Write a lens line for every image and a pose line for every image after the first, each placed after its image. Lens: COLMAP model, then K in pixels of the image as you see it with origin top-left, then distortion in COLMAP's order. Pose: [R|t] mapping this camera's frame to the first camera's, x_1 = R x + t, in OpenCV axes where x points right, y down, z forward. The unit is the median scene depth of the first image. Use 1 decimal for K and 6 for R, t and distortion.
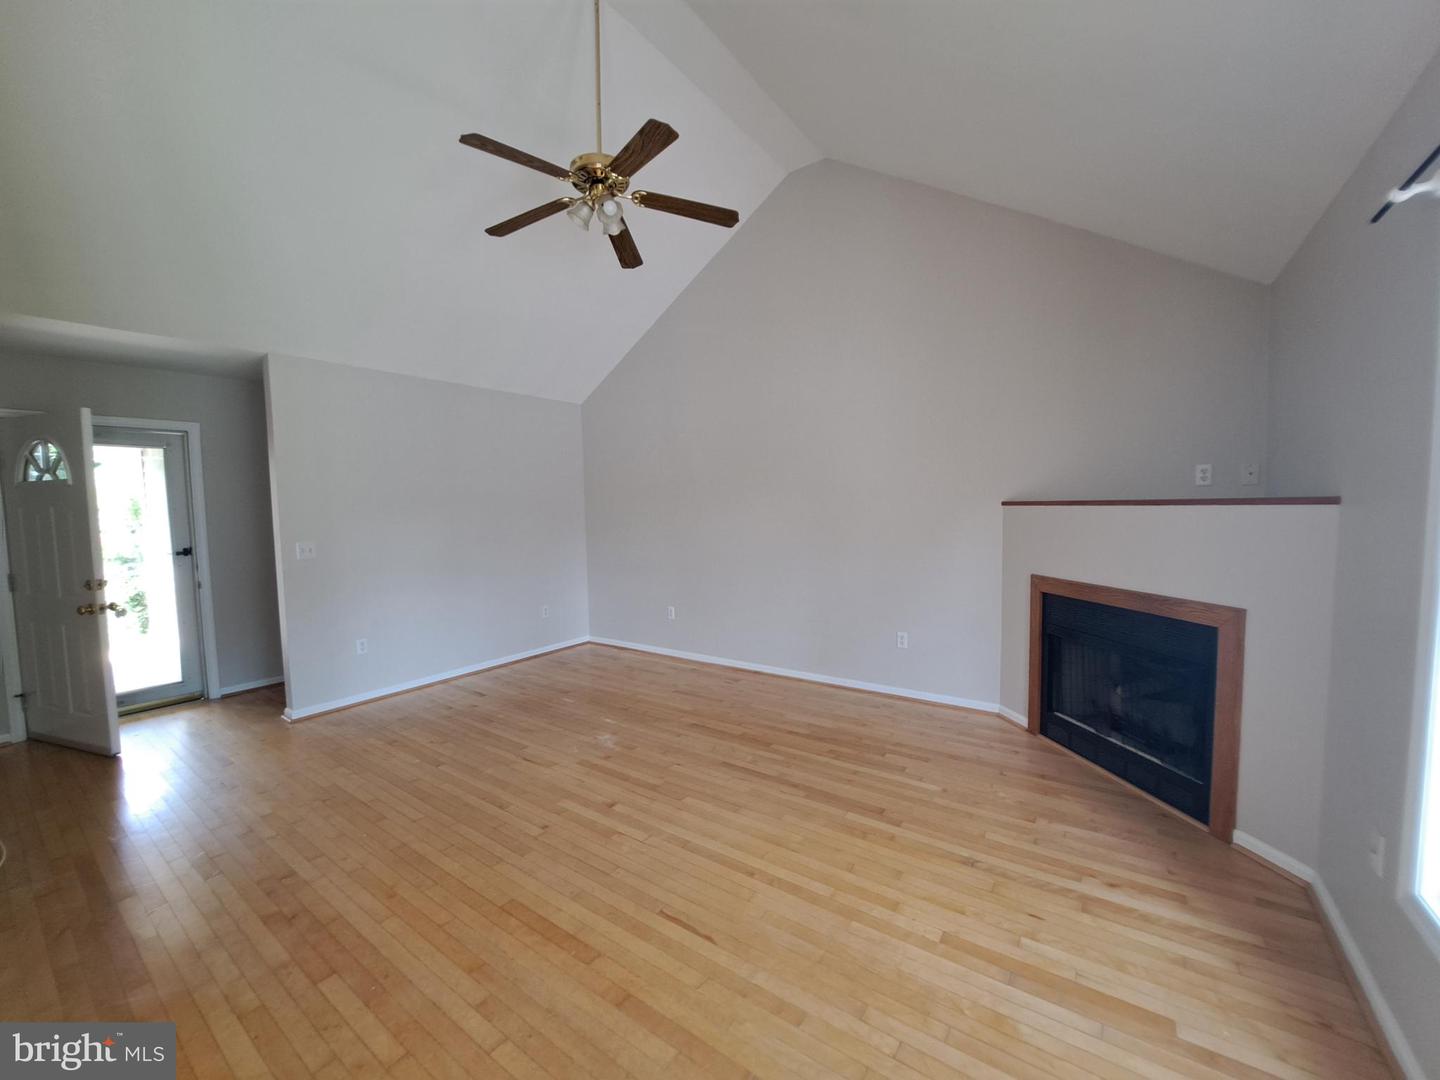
lens RADIAL K [[571.3, 0, 724.4], [0, 571.3, 545.5], [0, 0, 1]] dist [-0.012373, -0.000182]
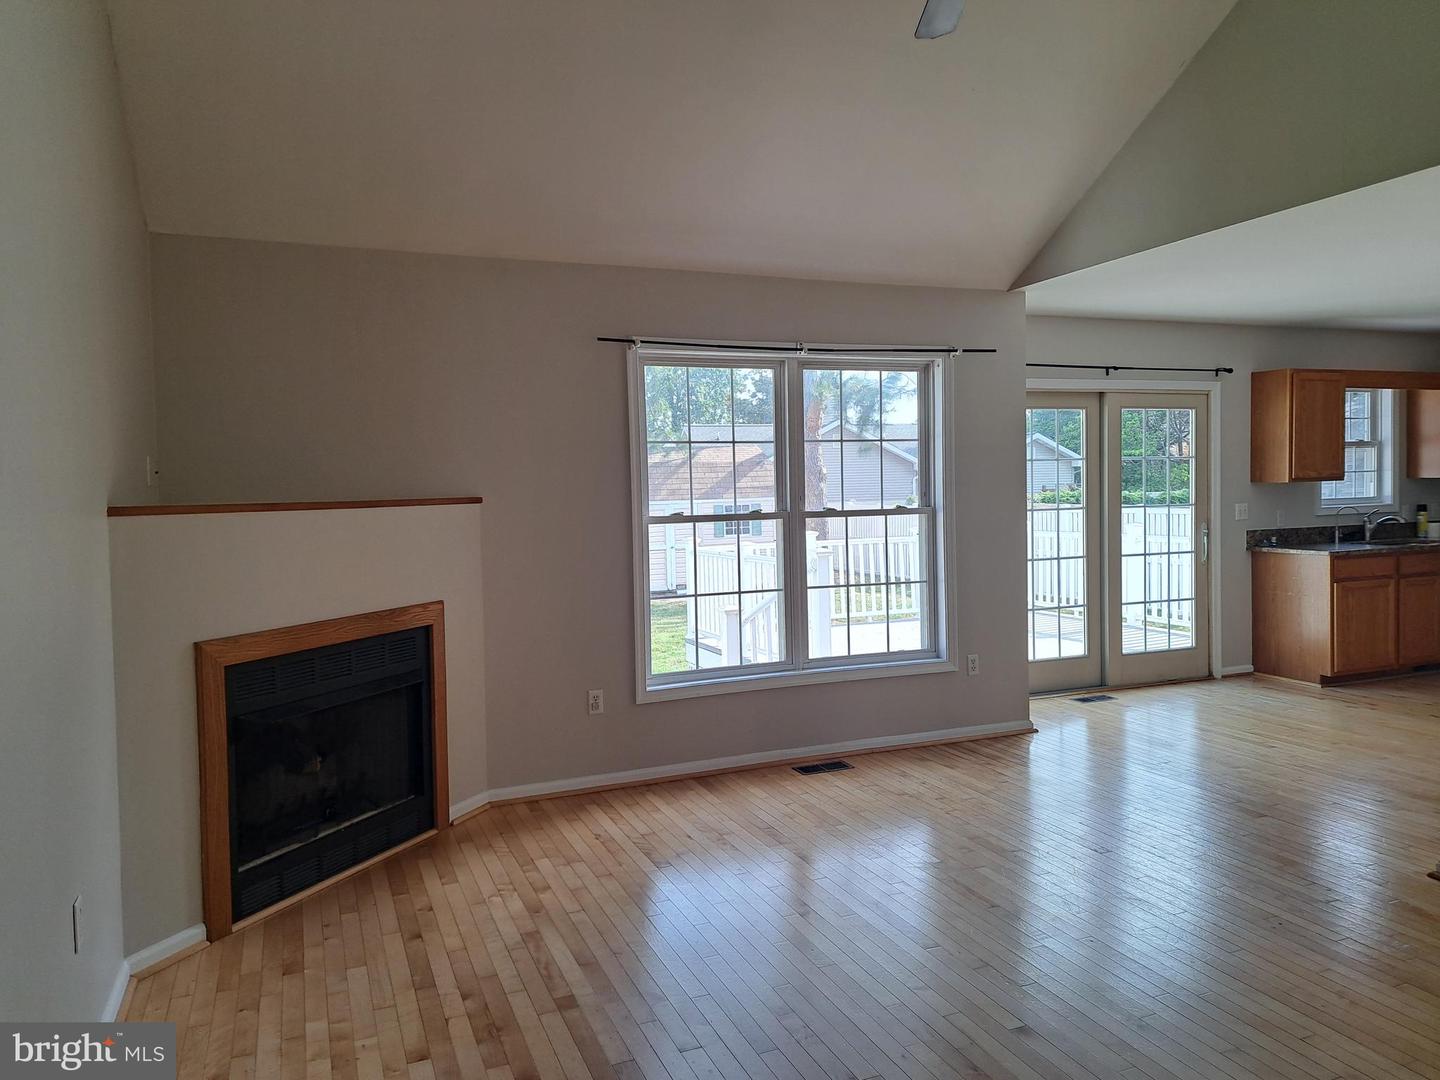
lens RADIAL K [[1031.5, 0, 739.0], [0, 1031.5, 507.0], [0, 0, 1]] dist [0.055536, -0.028107]
pose [[-0.848168, 0.033360, 0.528676, -0.454714], [0.079214, 0.994781, 0.064314, -0.108226], [-0.523771, 0.096427, -0.846384, 1.720264]]
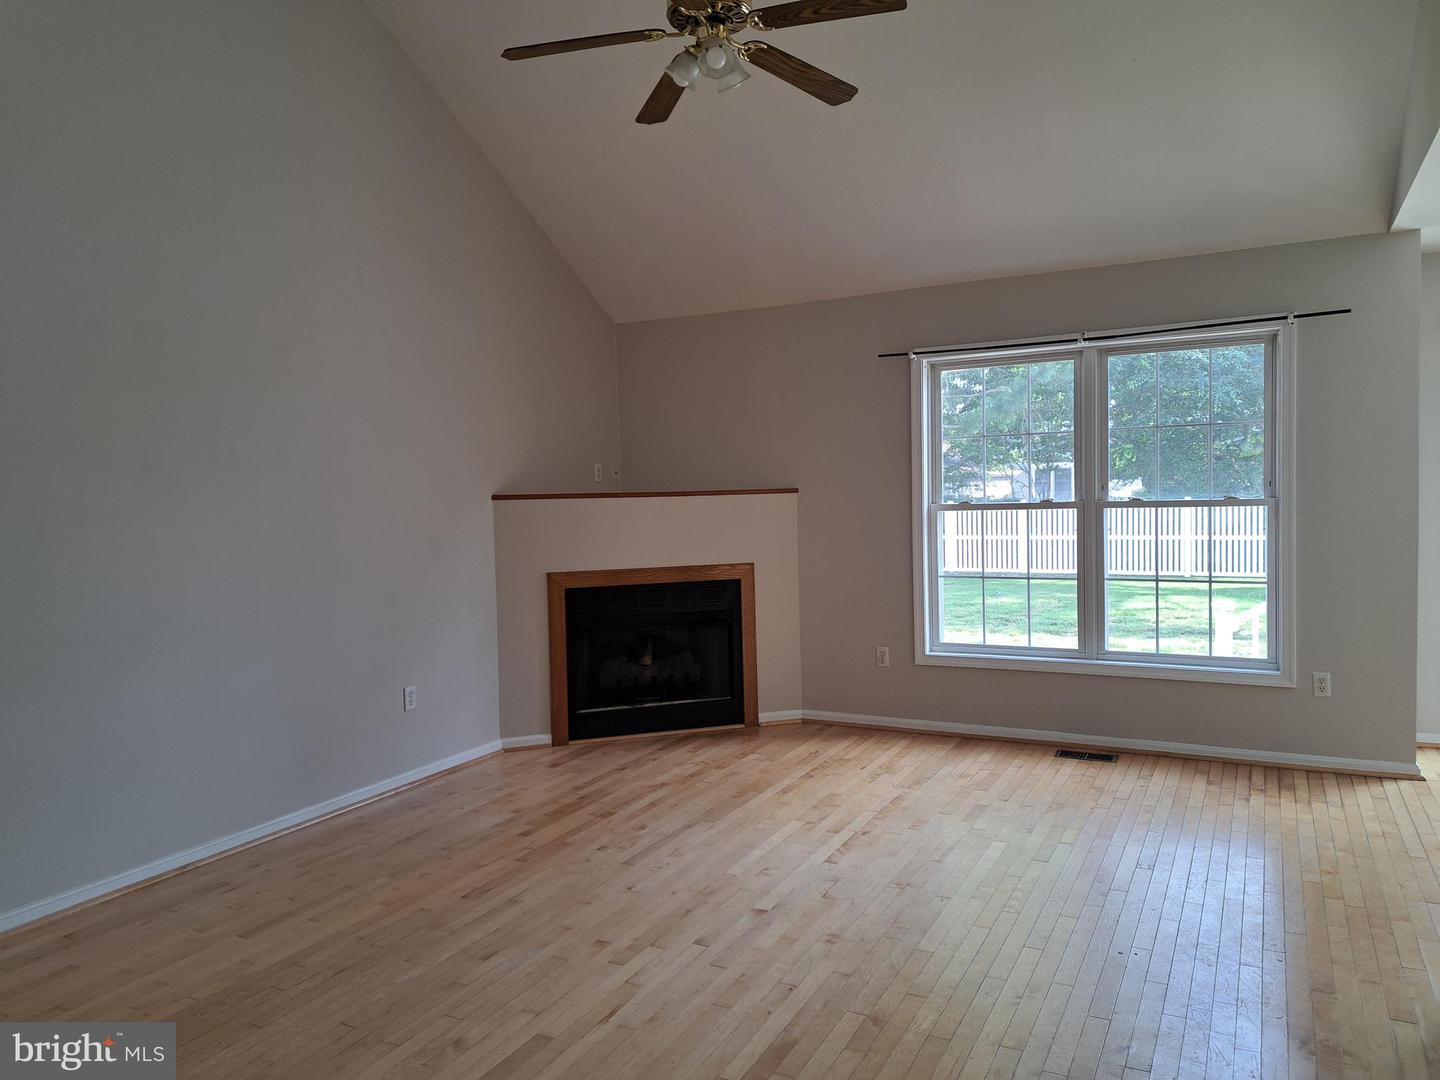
lens RADIAL K [[1031.5, 0, 722.7], [0, 1031.5, 538.0], [0, 0, 1]] dist [0.055536, -0.028107]
pose [[-0.135265, -0.023912, 0.990521, -1.283380], [0.097190, 0.994567, 0.037282, -0.045032], [-0.986031, 0.101312, -0.132206, 1.039024]]
